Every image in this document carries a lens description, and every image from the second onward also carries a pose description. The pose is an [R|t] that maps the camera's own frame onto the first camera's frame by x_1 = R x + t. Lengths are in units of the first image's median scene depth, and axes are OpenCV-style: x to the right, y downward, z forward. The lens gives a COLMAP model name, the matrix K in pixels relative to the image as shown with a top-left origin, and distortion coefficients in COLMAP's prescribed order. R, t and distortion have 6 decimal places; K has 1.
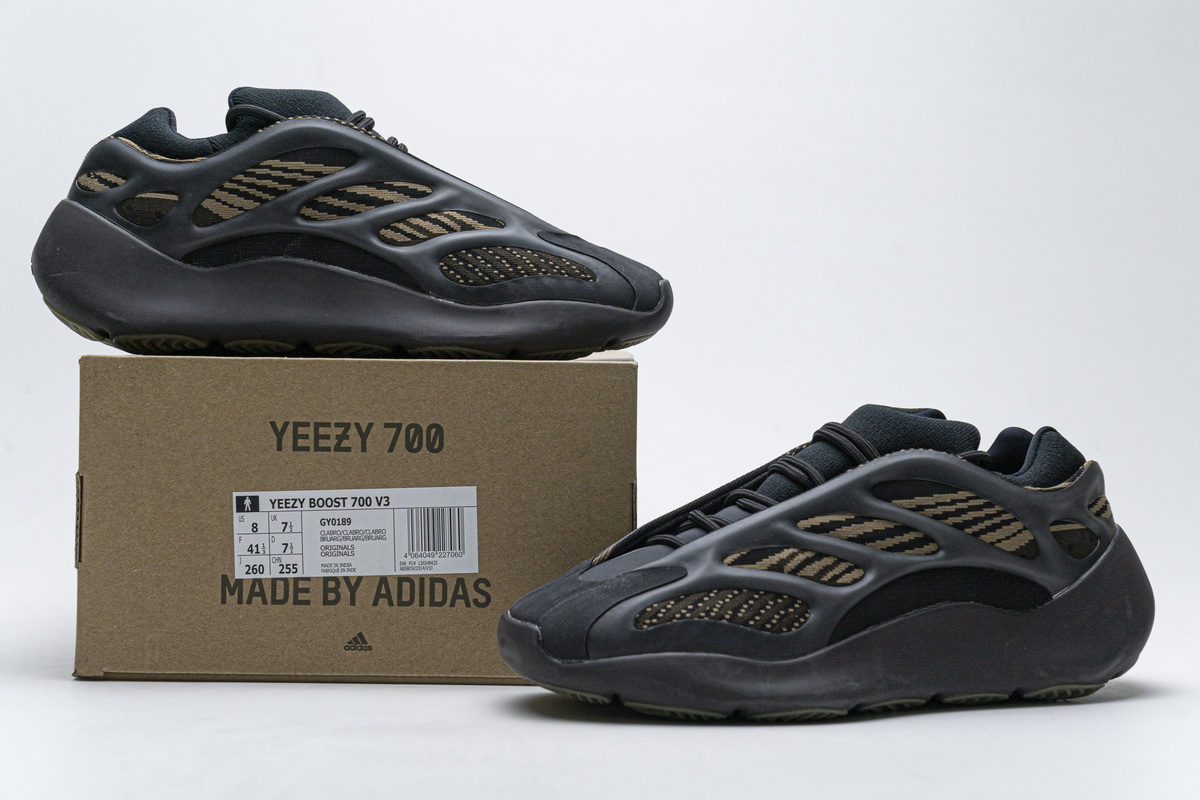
lens RADIAL K [[2272.4, 0, 594.7], [0, 2272.4, 403.0], [0, 0, 1]] dist [-0.003331, 0.000000]
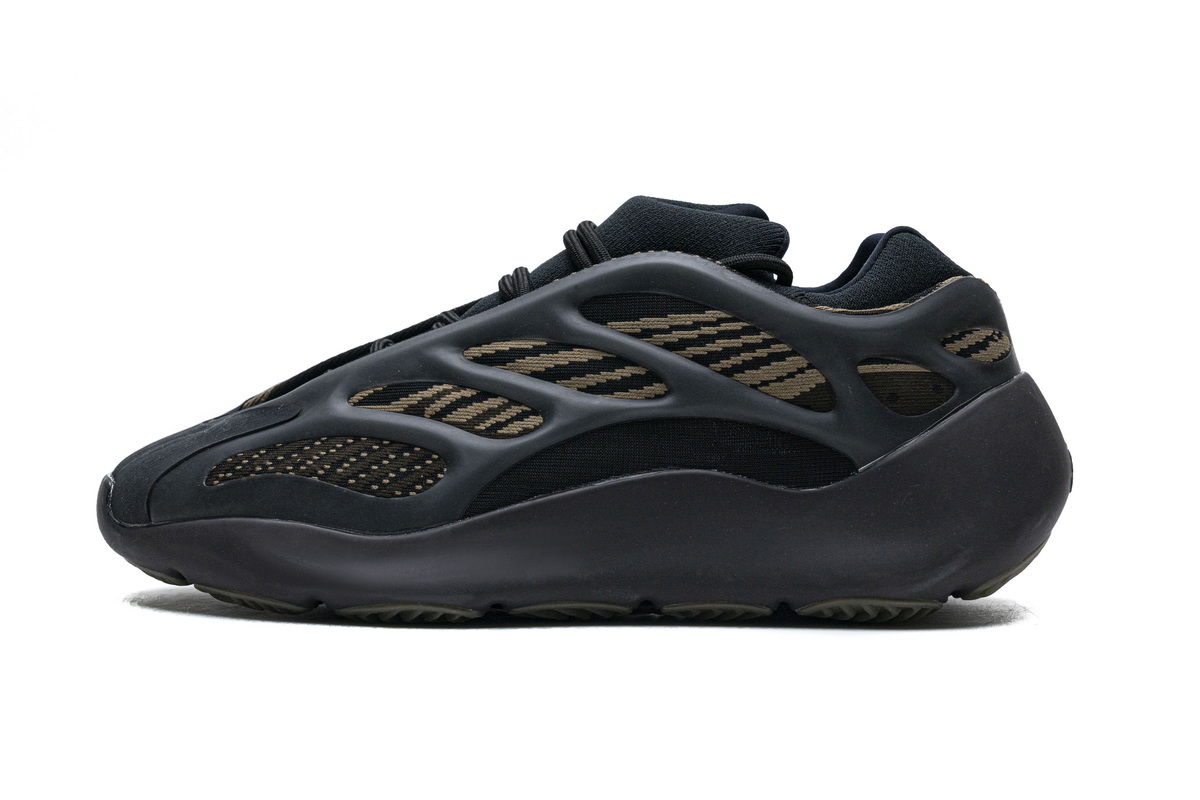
lens RADIAL K [[2272.4, 0, 606.8], [0, 2272.4, 377.3], [0, 0, 1]] dist [-0.003331, 0.000000]
pose [[0.920180, 0.008713, -0.391398, 0.412492], [-0.012201, 0.999905, -0.006427, 0.065635], [0.391305, 0.010690, 0.920199, 0.361341]]
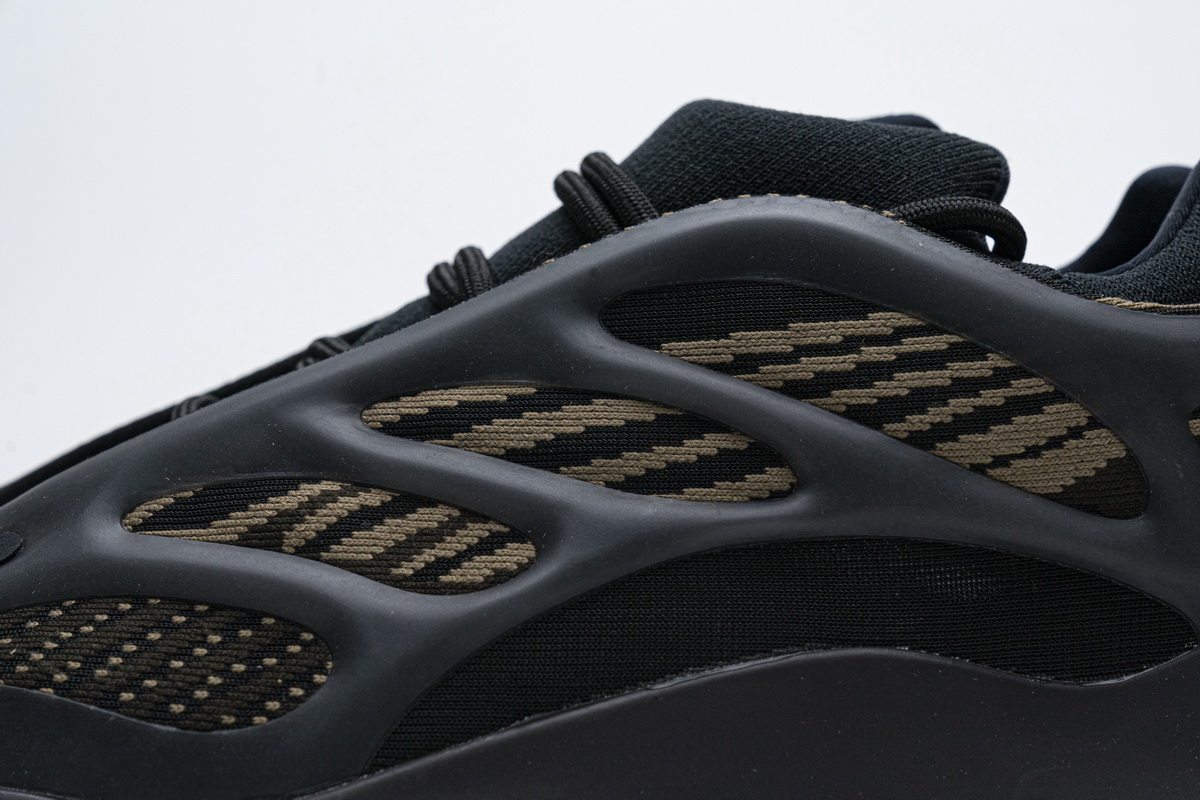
lens RADIAL K [[2272.4, 0, 605.1], [0, 2272.4, 409.9], [0, 0, 1]] dist [-0.003331, 0.000000]
pose [[0.939498, -0.024299, -0.341692, 0.242162], [0.014079, 0.999377, -0.032357, 0.064823], [0.342265, 0.025589, 0.939255, 0.693135]]
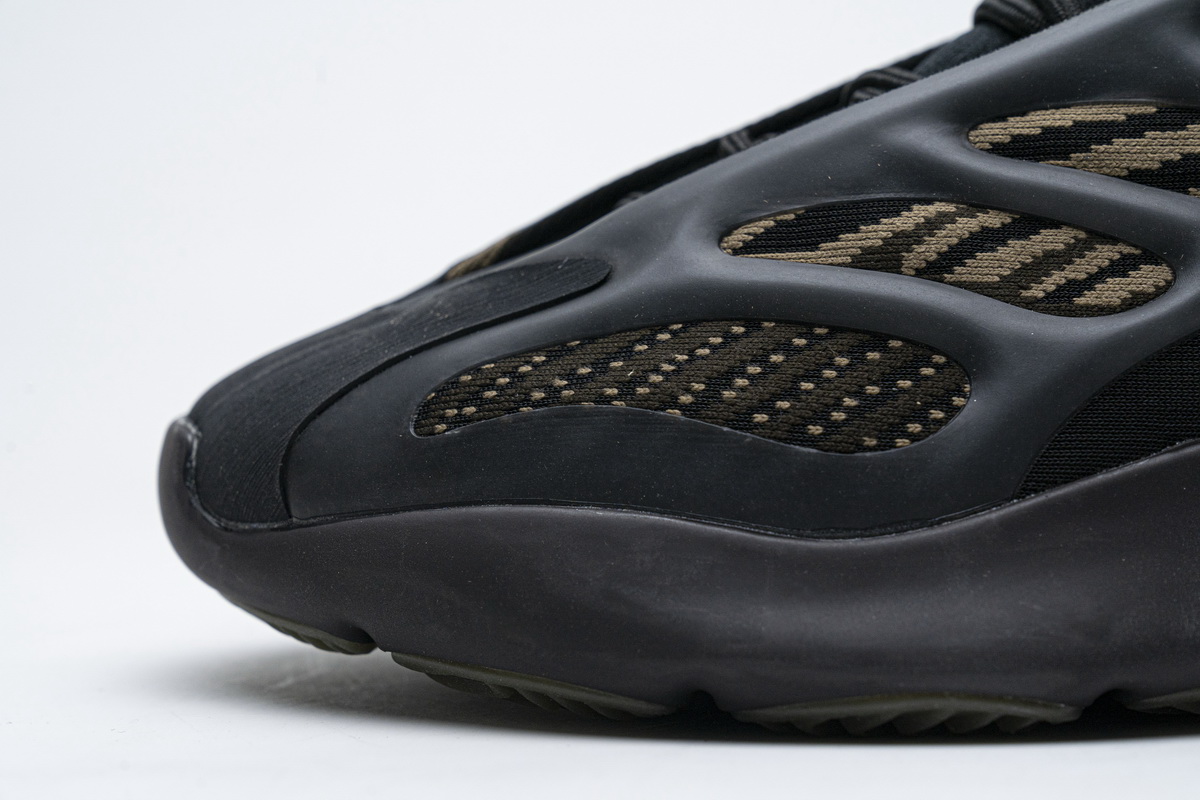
lens RADIAL K [[2272.4, 0, 609.6], [0, 2272.4, 404.8], [0, 0, 1]] dist [-0.003331, 0.000000]
pose [[0.934920, -0.000370, -0.354858, 0.157841], [0.007667, 0.999787, 0.019160, 0.086228], [0.354776, -0.020634, 0.934724, 0.677158]]
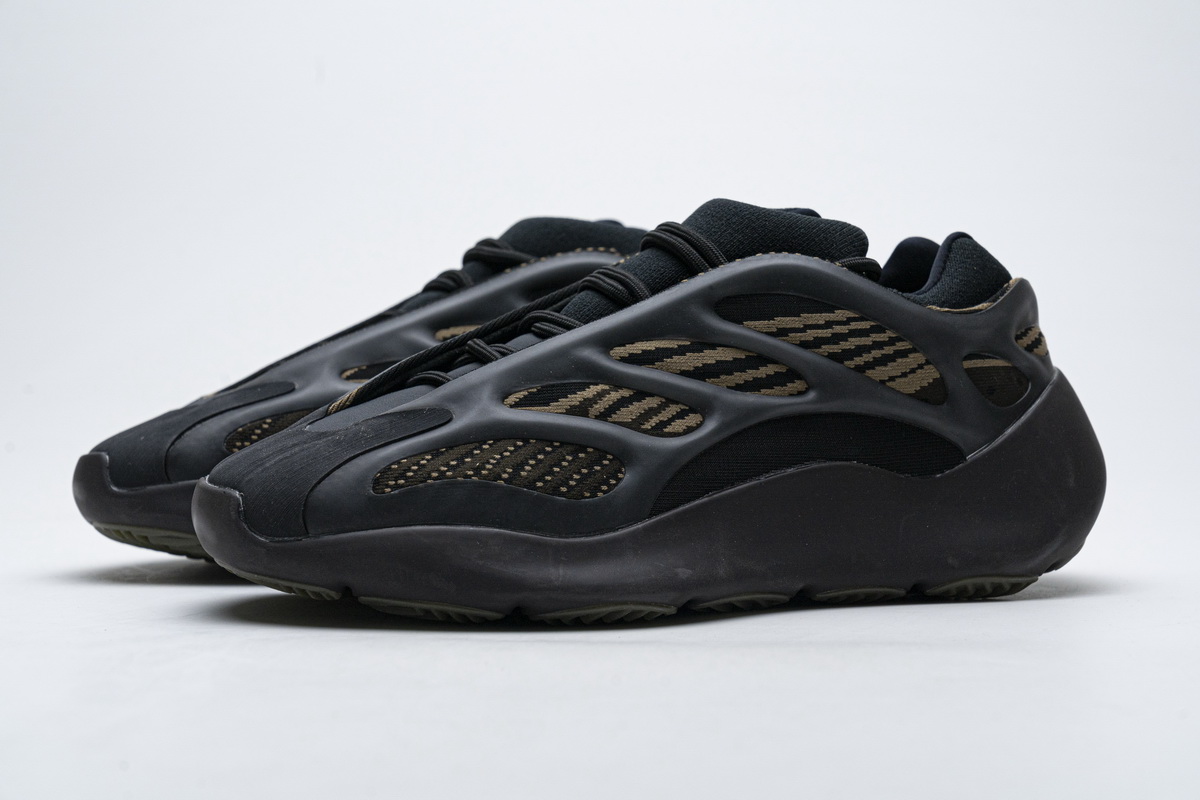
lens RADIAL K [[2272.4, 0, 597.3], [0, 2272.4, 396.6], [0, 0, 1]] dist [-0.003331, 0.000000]
pose [[0.999732, -0.003904, 0.022839, 0.069085], [0.003798, 0.999982, 0.004658, 0.064386], [-0.022856, -0.004570, 0.999728, 0.284037]]
